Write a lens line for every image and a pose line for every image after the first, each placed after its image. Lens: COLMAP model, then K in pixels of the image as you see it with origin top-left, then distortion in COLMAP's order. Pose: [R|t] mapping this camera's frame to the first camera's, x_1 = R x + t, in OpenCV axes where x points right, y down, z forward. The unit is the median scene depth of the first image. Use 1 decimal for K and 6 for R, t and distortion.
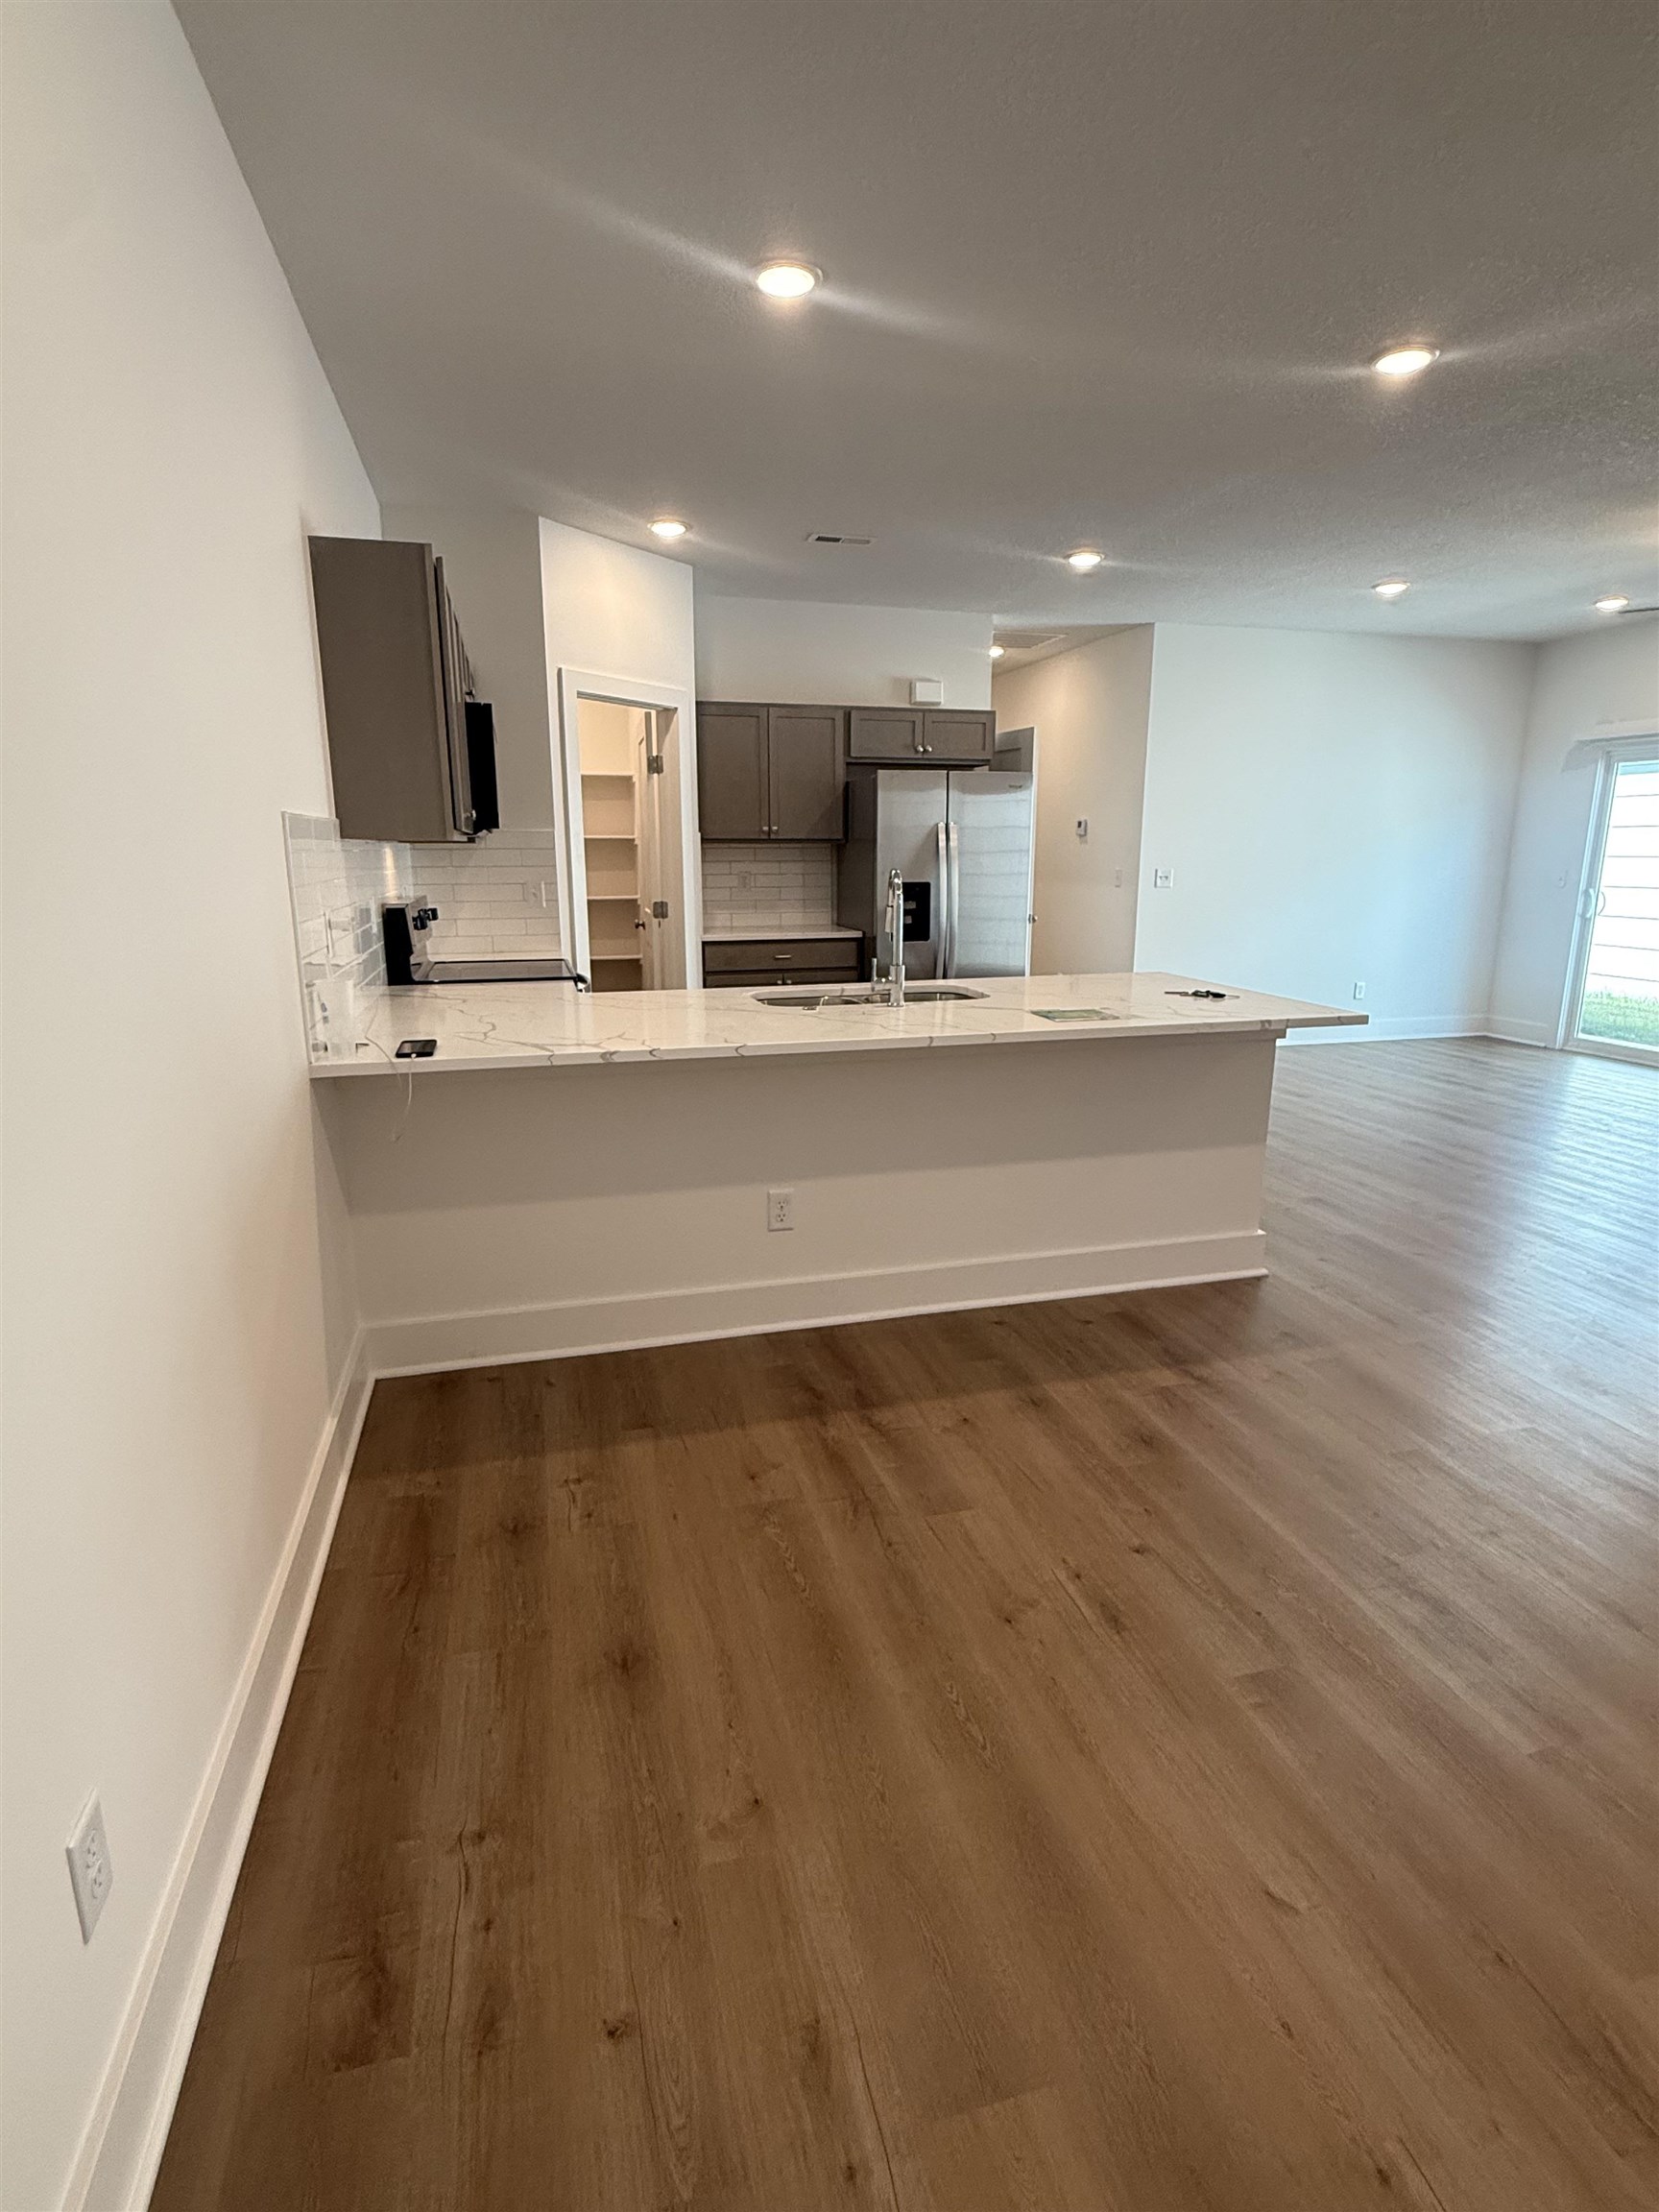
lens RADIAL K [[1109.9, 0, 829.5], [0, 1109.9, 1106.0], [0, 0, 1]] dist [-0.001122, -0.000933]
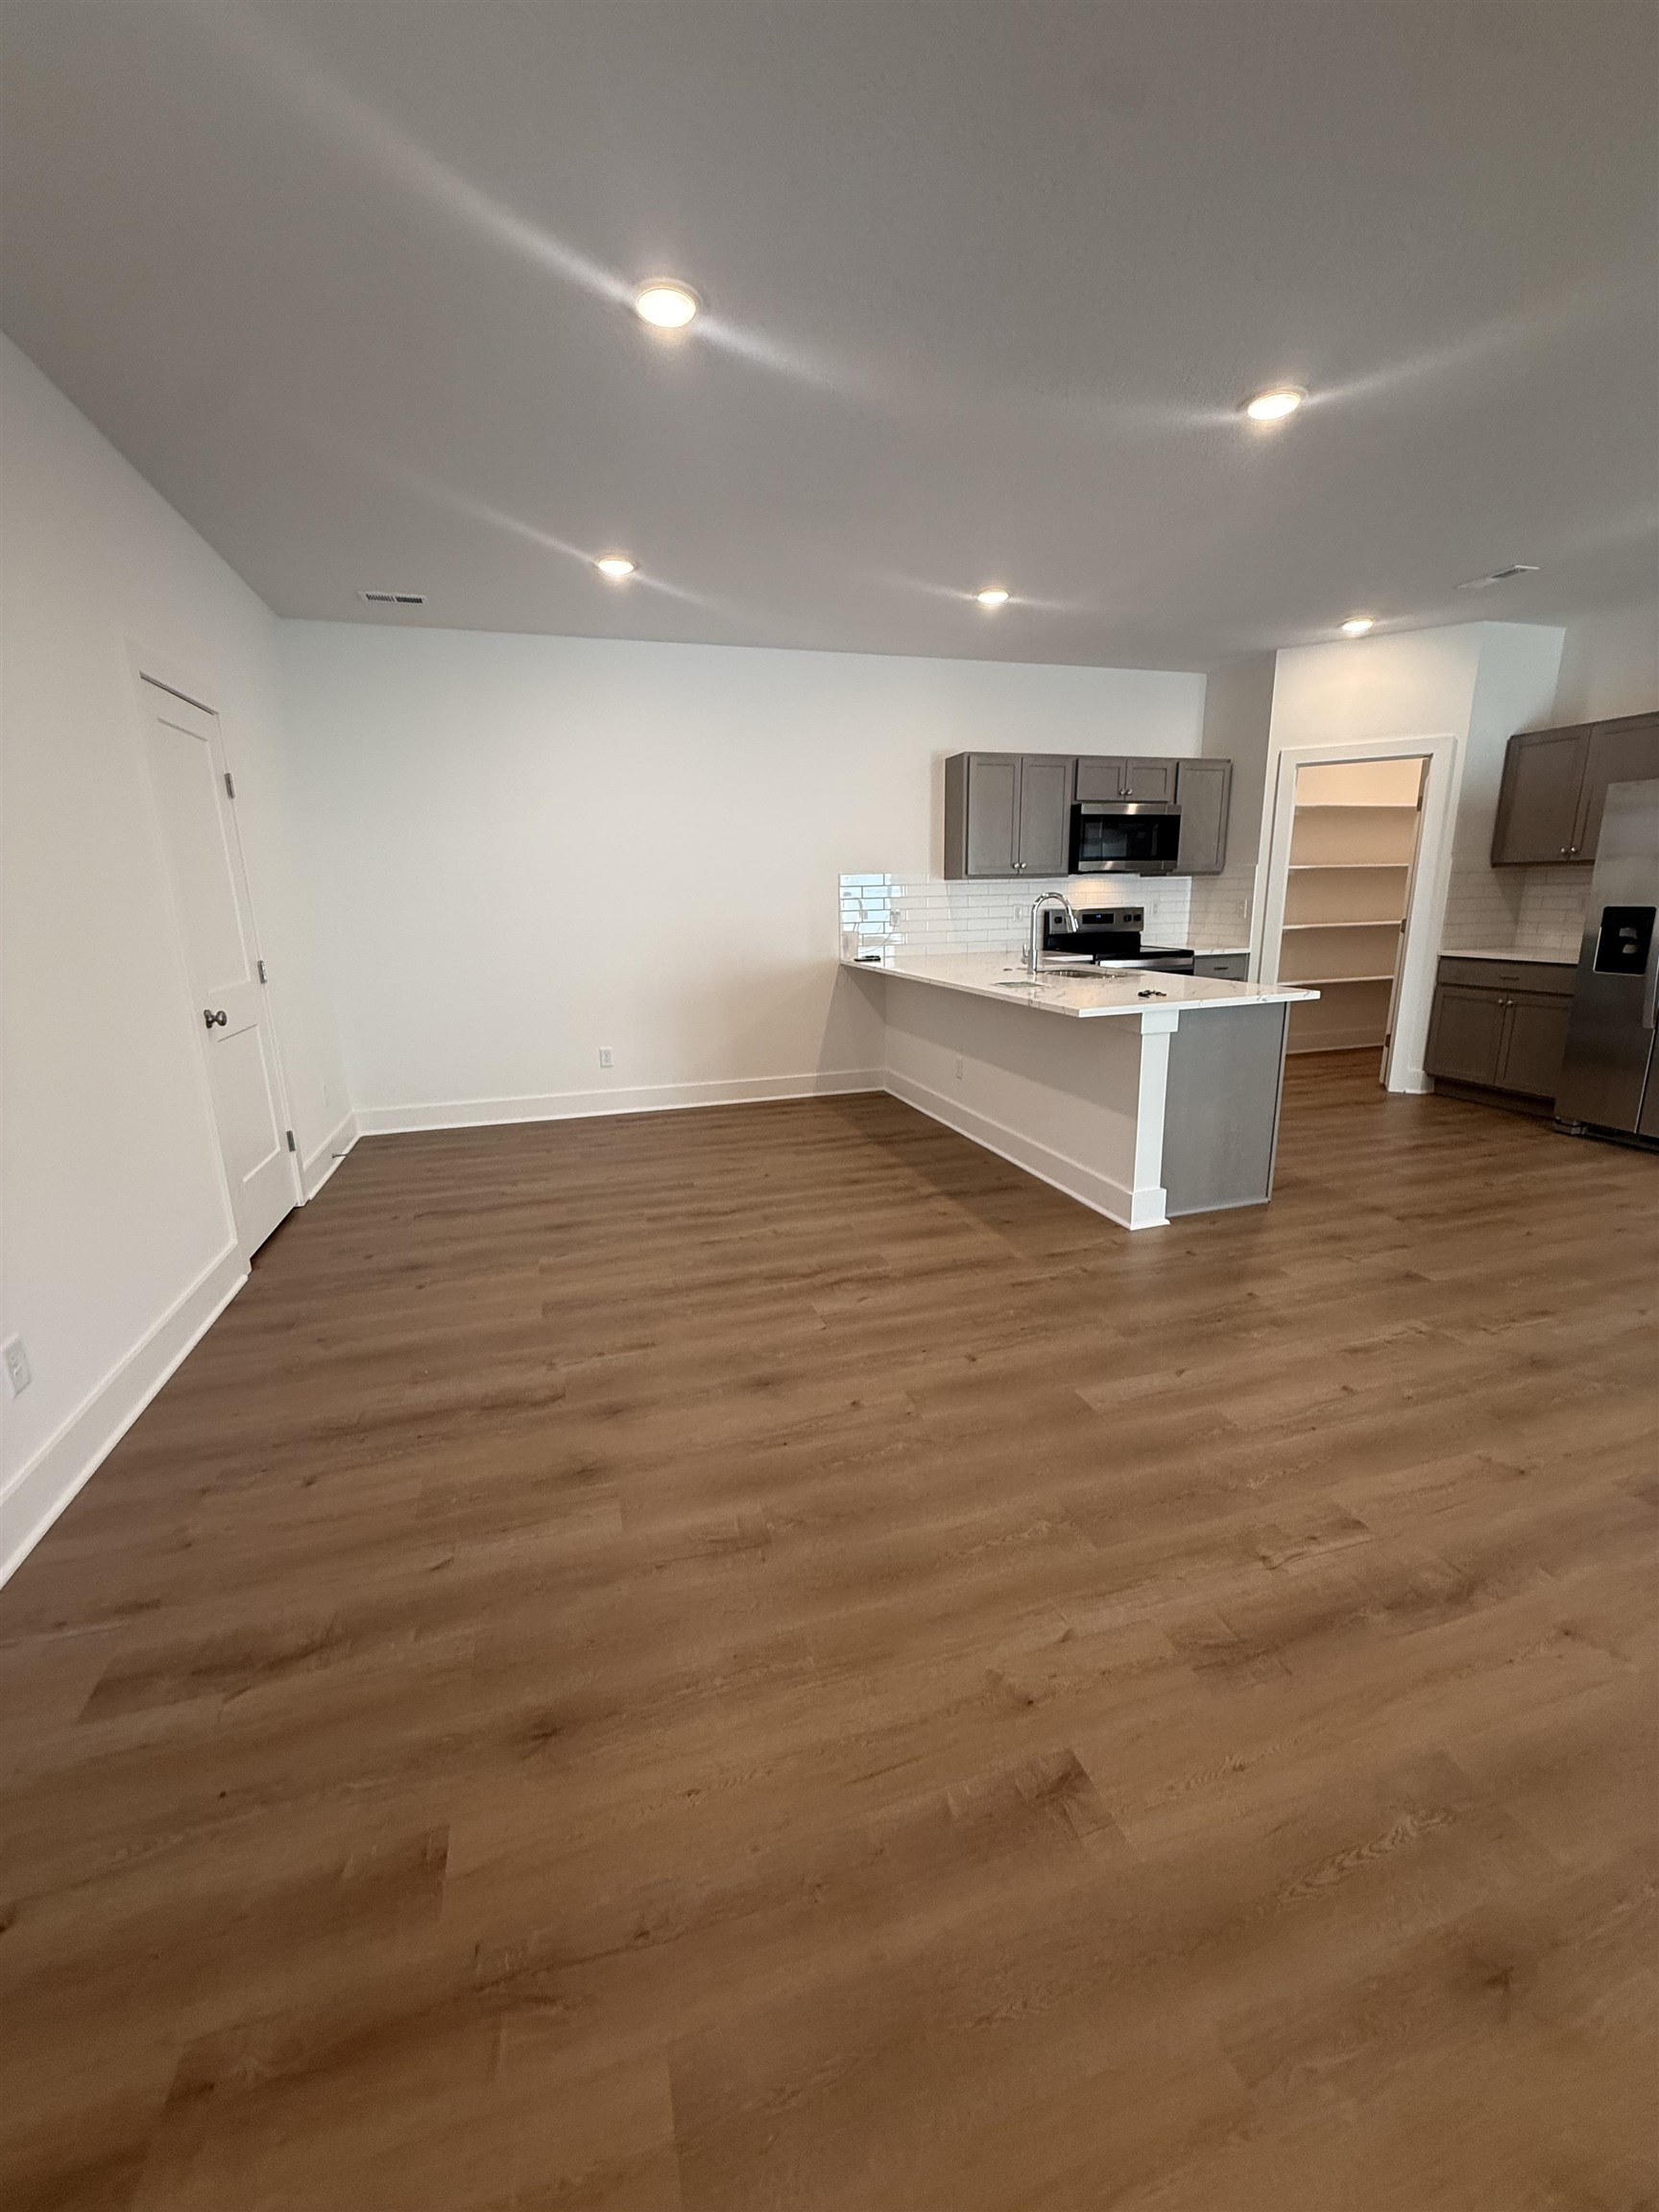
lens RADIAL K [[880.5, 0, 829.5], [0, 880.5, 1106.0], [0, 0, 1]] dist [-0.001596, -0.000049]
pose [[0.036387, 0.240796, -0.969893, 0.787268], [-0.201167, 0.952434, 0.228914, -0.082453], [0.978881, 0.186781, 0.083097, 0.344169]]
